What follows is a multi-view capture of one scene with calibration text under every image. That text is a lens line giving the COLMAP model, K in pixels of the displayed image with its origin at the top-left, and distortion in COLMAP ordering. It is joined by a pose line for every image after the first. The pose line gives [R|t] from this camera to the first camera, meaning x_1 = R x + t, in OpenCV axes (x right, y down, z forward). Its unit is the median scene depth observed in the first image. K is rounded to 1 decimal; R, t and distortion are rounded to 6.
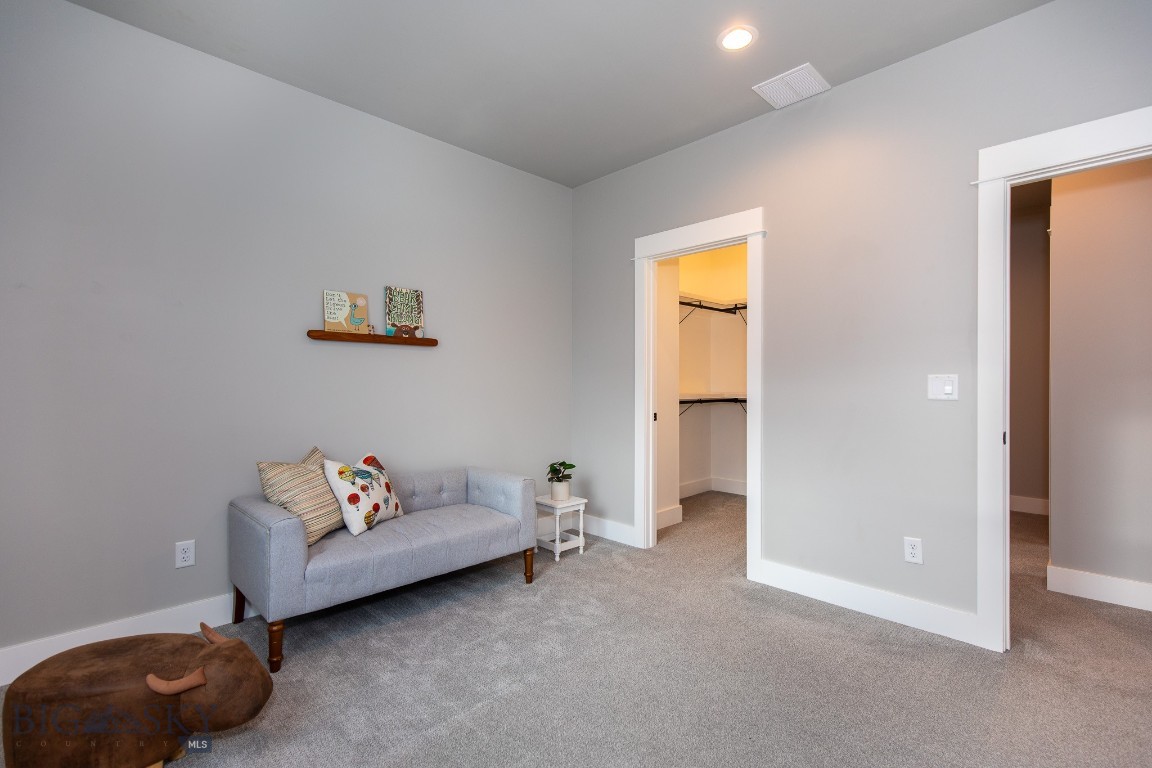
lens RADIAL K [[520.1, 0, 577.4], [0, 520.1, 387.9], [0, 0, 1]] dist [0.007694, -0.000014]
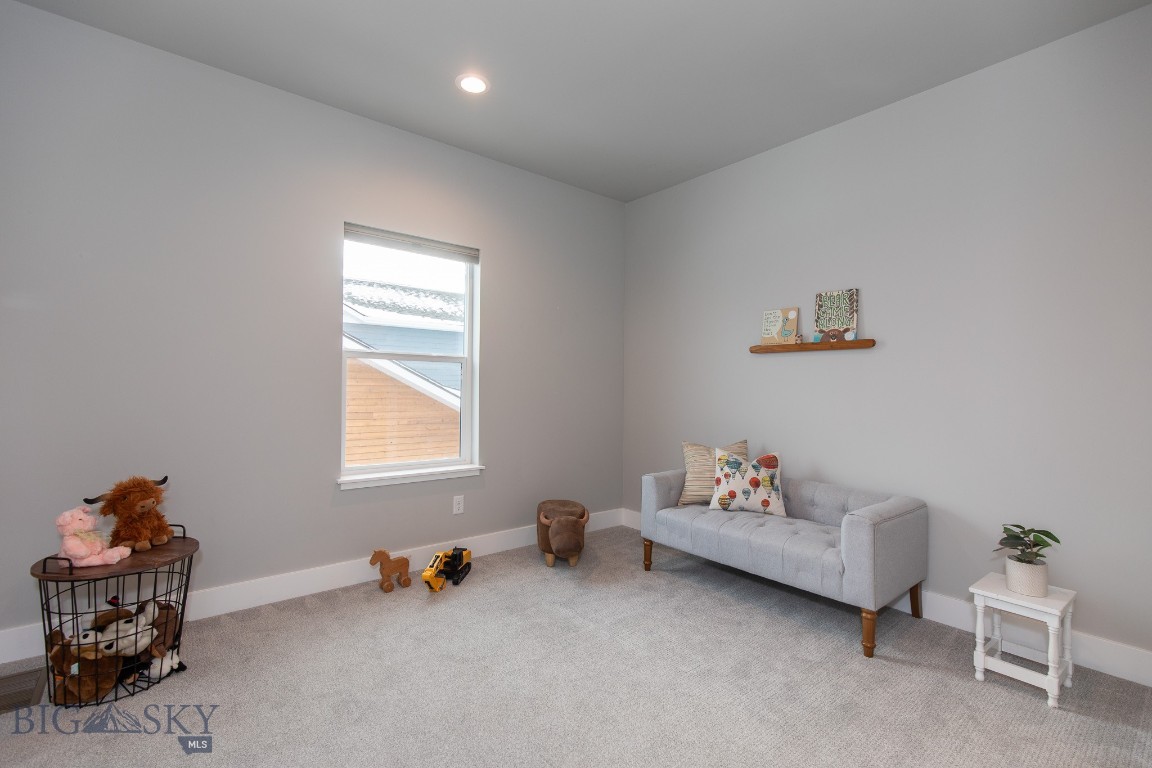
lens RADIAL K [[520.1, 0, 577.4], [0, 520.1, 387.9], [0, 0, 1]] dist [0.007694, -0.000014]
pose [[-0.097549, 0.001800, -0.995229, 0.703274], [-0.016850, 0.999852, 0.003460, -0.008261], [0.995088, 0.017107, -0.097504, 0.653480]]
